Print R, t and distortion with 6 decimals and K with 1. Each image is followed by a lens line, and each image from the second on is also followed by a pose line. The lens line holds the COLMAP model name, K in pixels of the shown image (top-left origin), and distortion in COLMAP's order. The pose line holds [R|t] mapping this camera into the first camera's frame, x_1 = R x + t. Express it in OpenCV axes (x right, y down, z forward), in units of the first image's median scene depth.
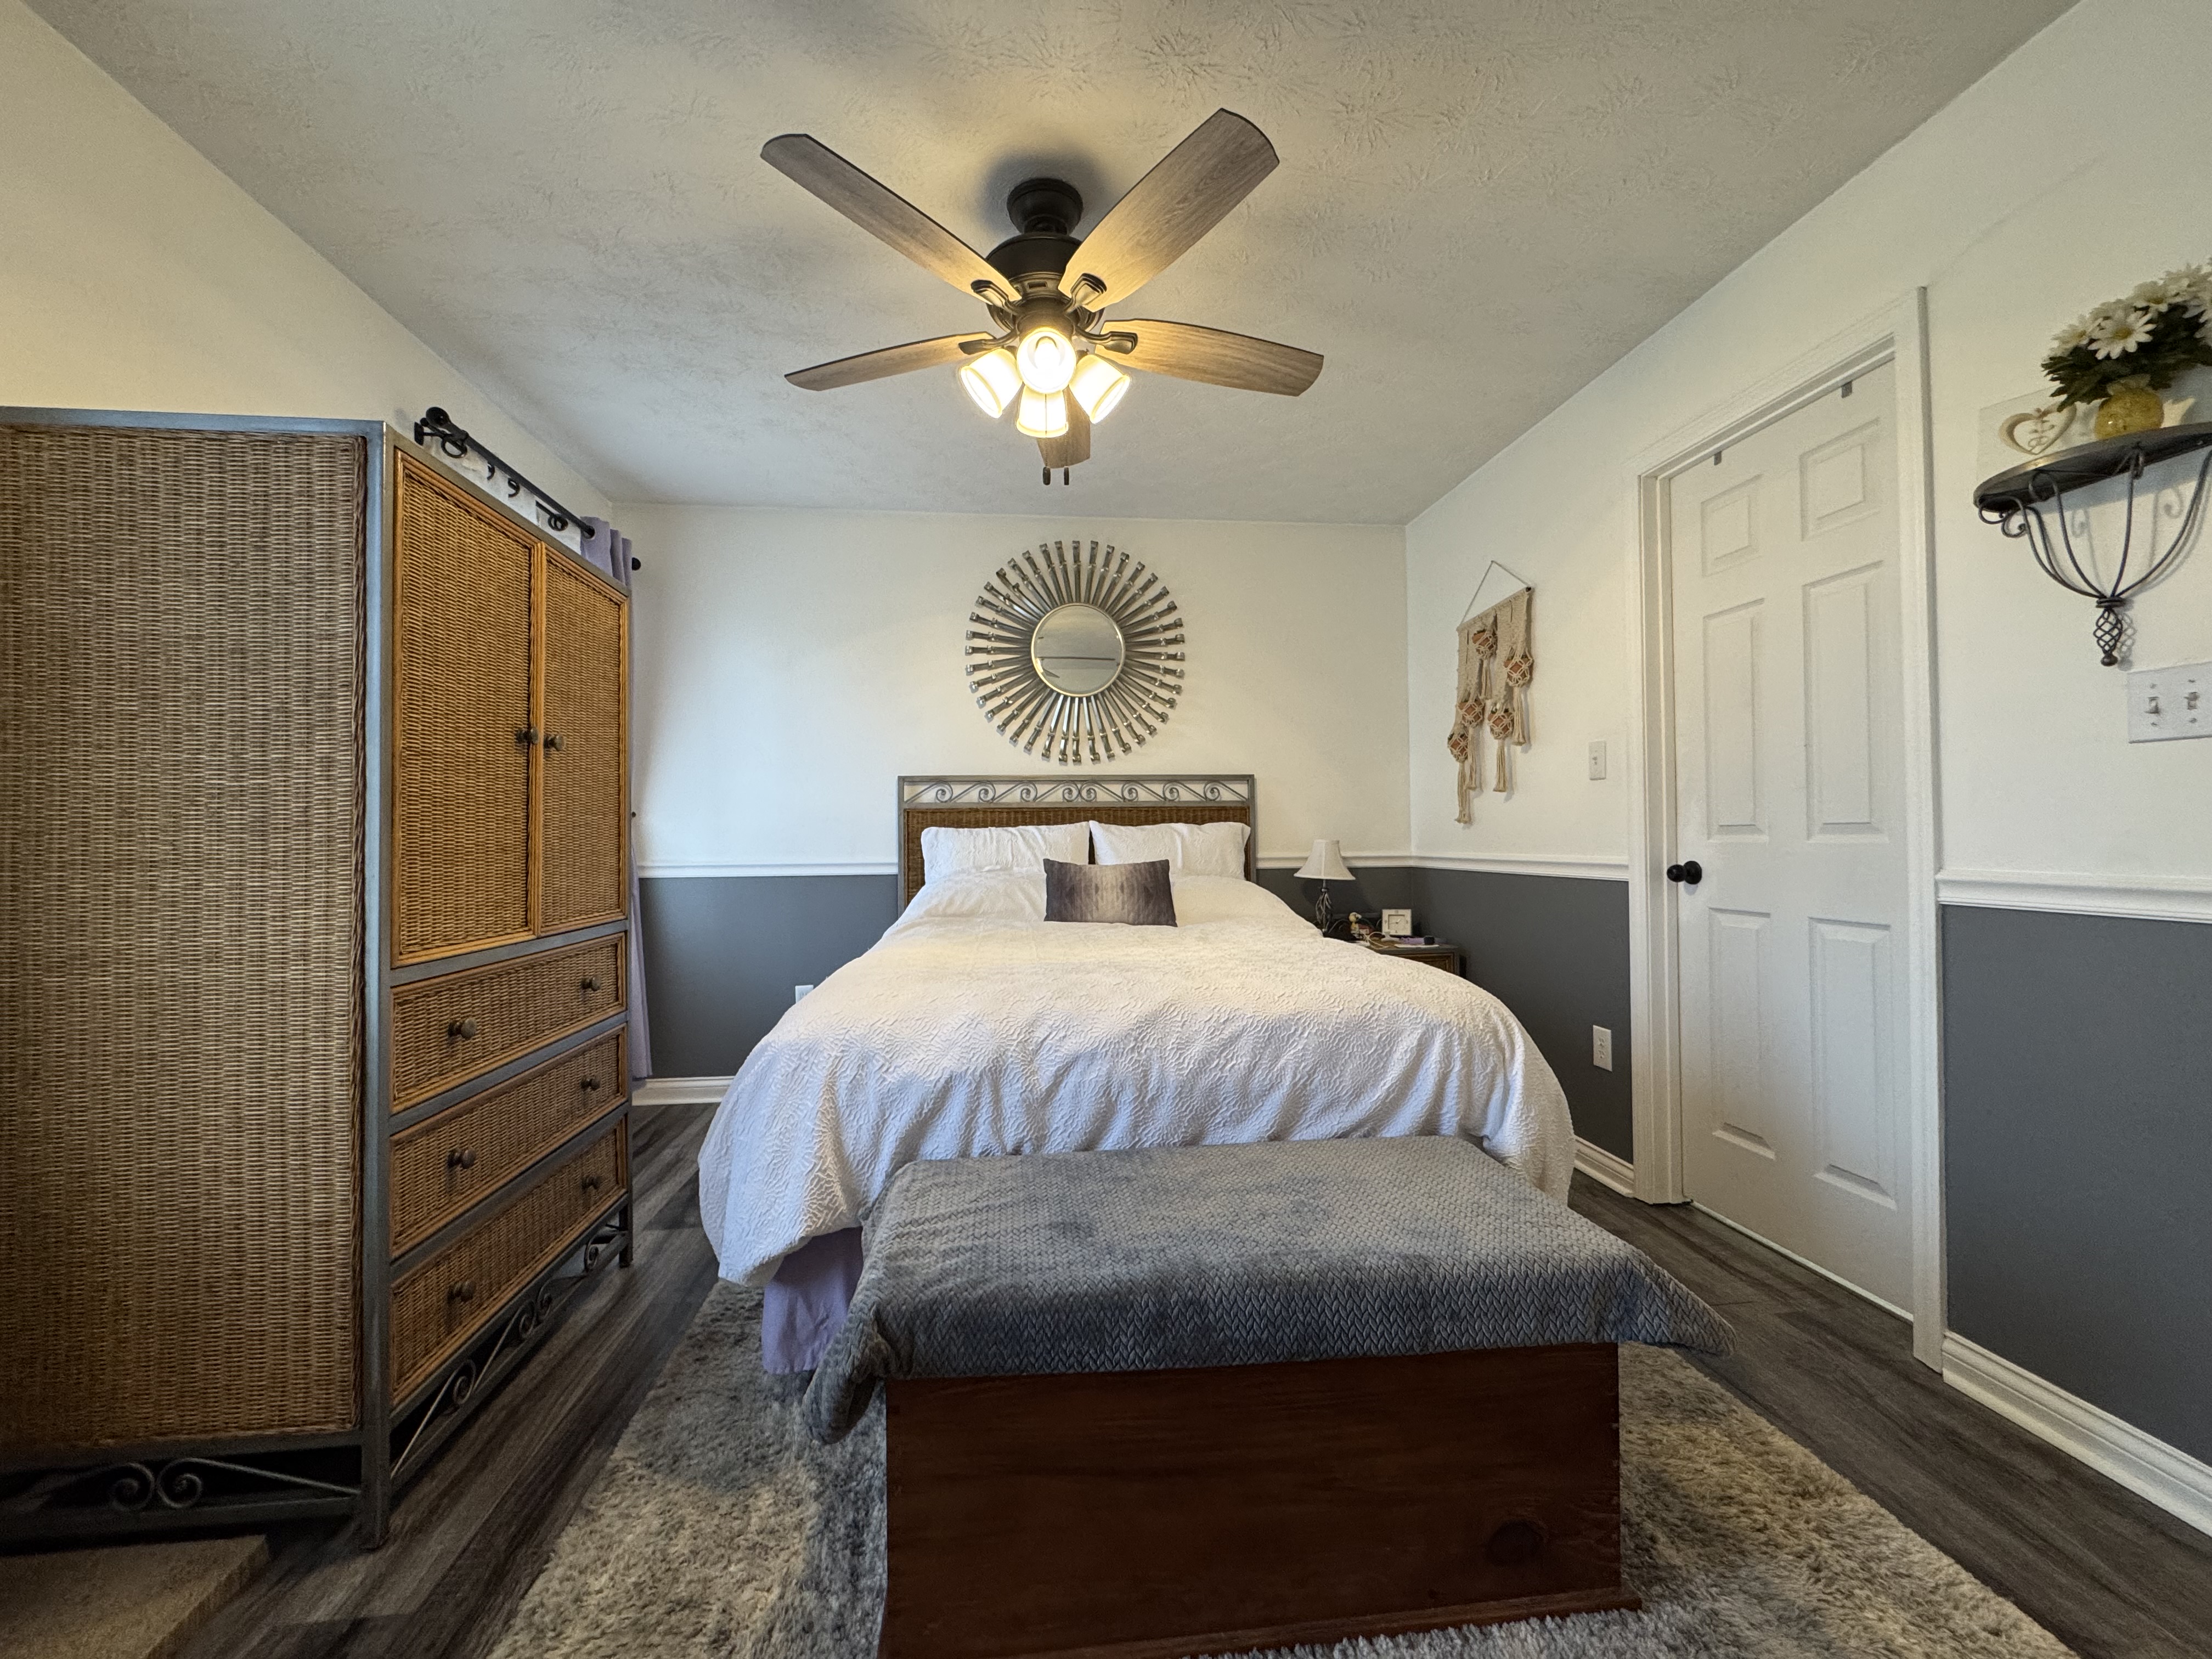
lens RADIAL K [[884.4, 0, 1102.9], [0, 884.4, 833.5], [0, 0, 1]] dist [-0.002776, 0.000341]
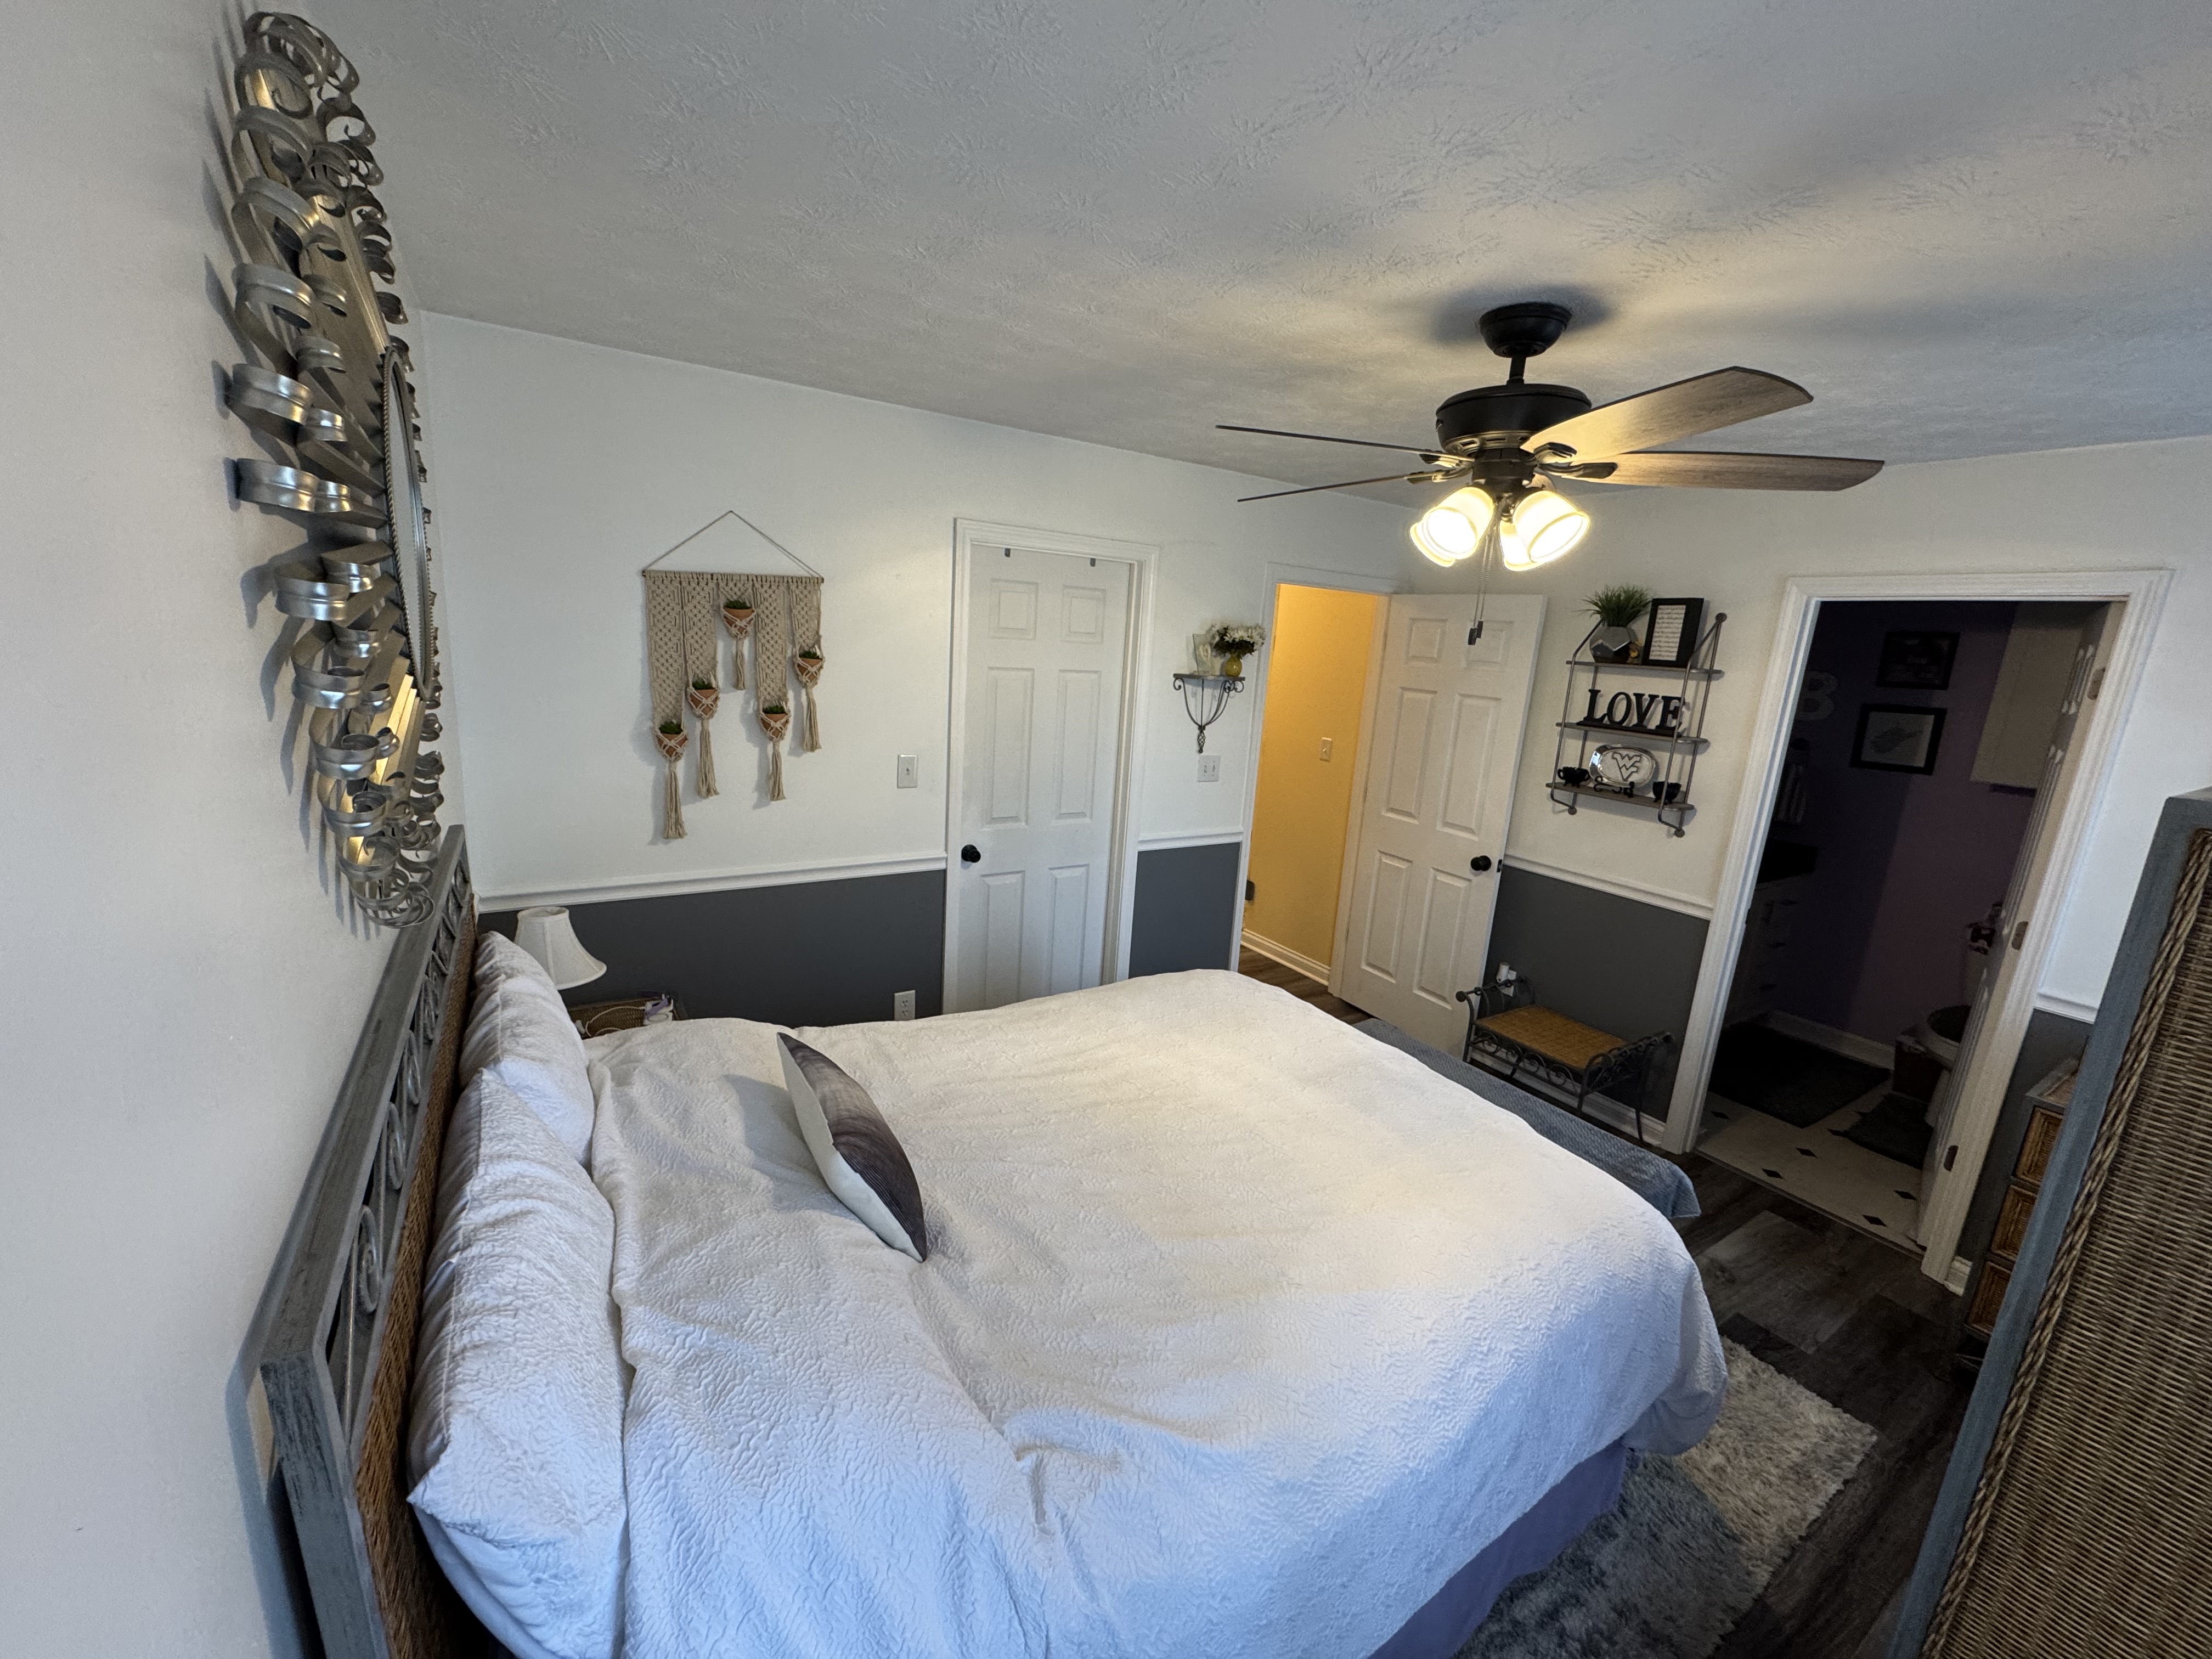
lens RADIAL K [[884.4, 0, 1105.8], [0, 884.4, 836.8], [0, 0, 1]] dist [-0.002776, 0.000341]
pose [[-0.444819, -0.210979, 0.870416, -0.669371], [-0.059195, 0.976659, 0.206480, -0.298706], [-0.893662, 0.040322, -0.446926, 1.541024]]
